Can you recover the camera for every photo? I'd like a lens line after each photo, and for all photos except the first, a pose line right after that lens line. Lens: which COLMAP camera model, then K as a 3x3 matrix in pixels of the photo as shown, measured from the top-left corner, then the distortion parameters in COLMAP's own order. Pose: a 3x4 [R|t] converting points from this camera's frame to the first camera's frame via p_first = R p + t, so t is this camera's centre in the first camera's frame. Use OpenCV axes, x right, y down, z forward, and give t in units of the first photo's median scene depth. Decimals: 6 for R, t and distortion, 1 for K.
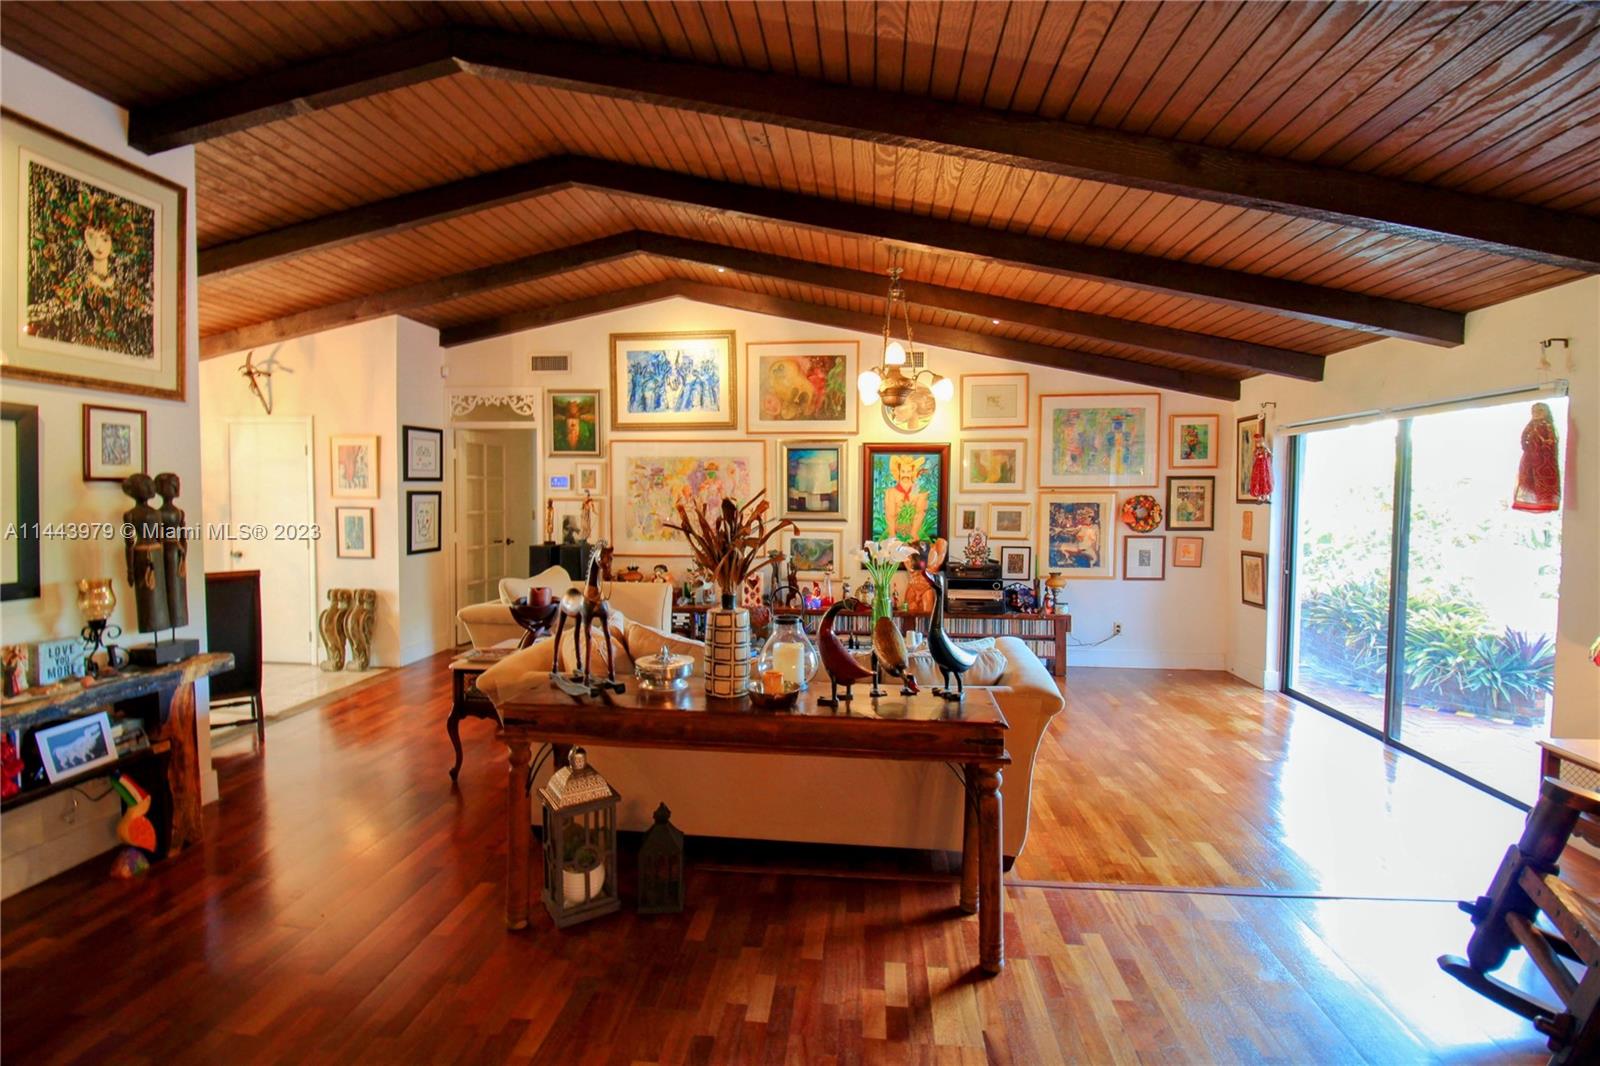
lens RADIAL K [[747.6, 0, 810.2], [0, 747.6, 518.7], [0, 0, 1]] dist [-0.001222, -0.013714]
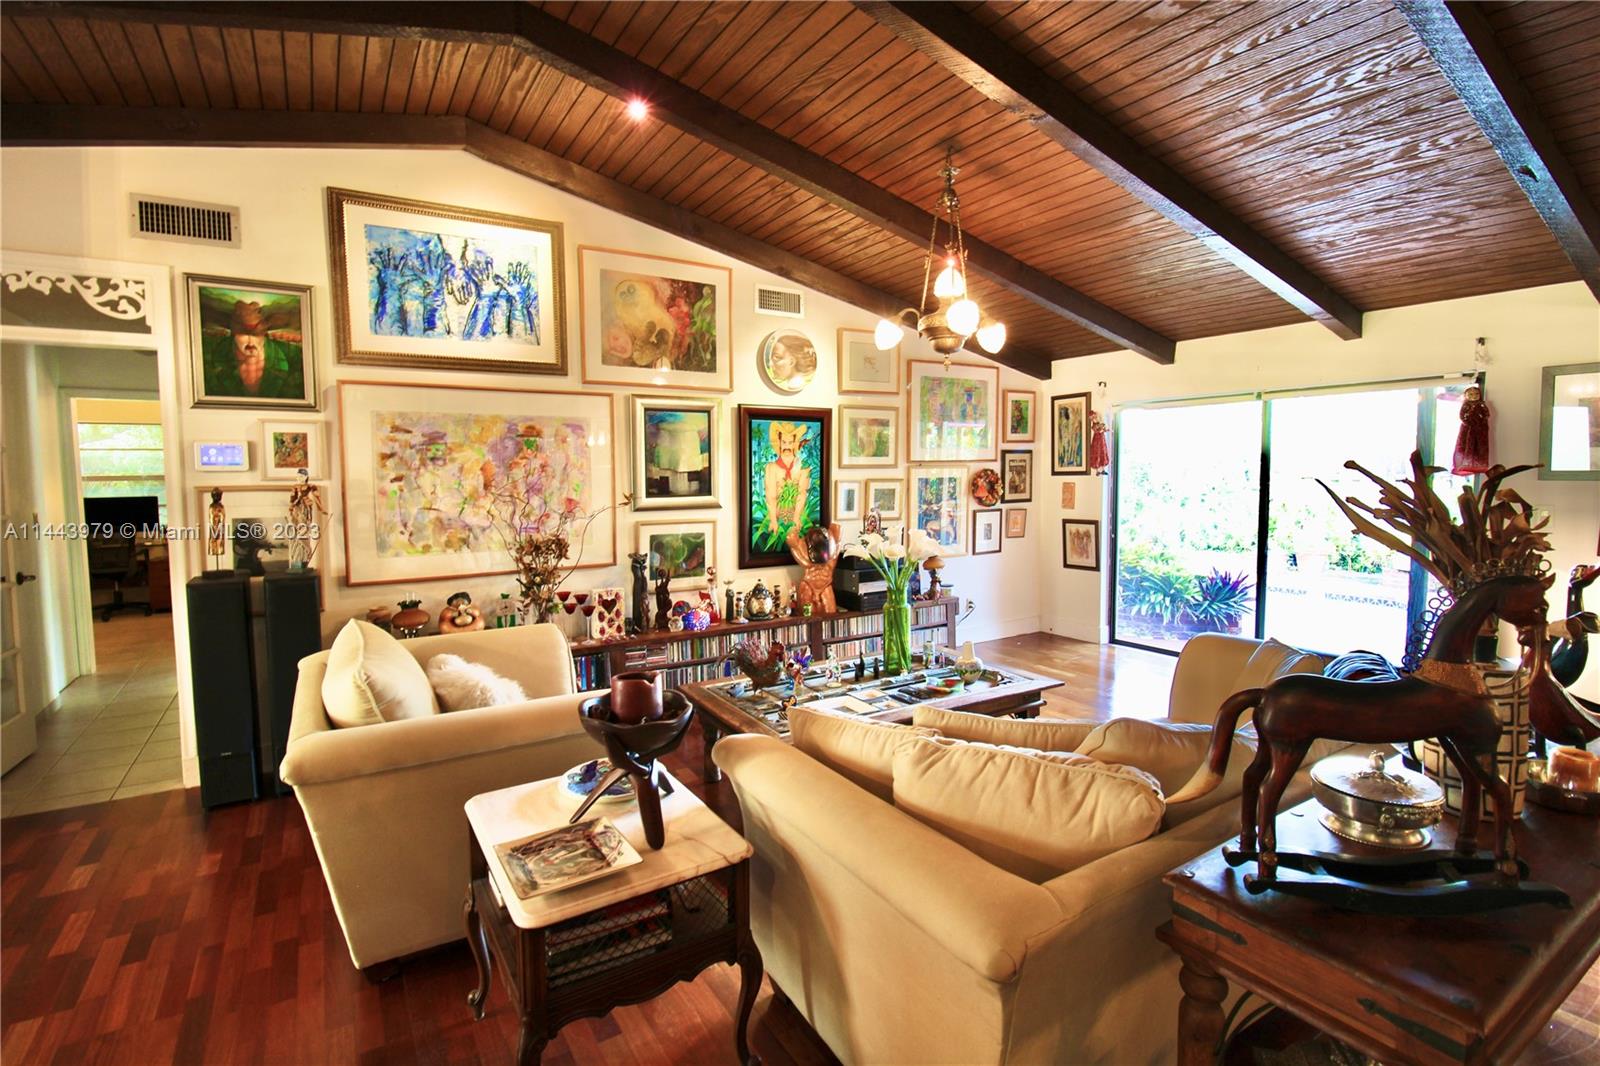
lens RADIAL K [[747.6, 0, 810.2], [0, 747.6, 518.7], [0, 0, 1]] dist [-0.001222, -0.013714]
pose [[0.782541, -0.050843, 0.620519, -0.349529], [0.035918, 0.998687, 0.036533, -0.009656], [-0.621562, -0.006301, 0.783340, 0.352626]]
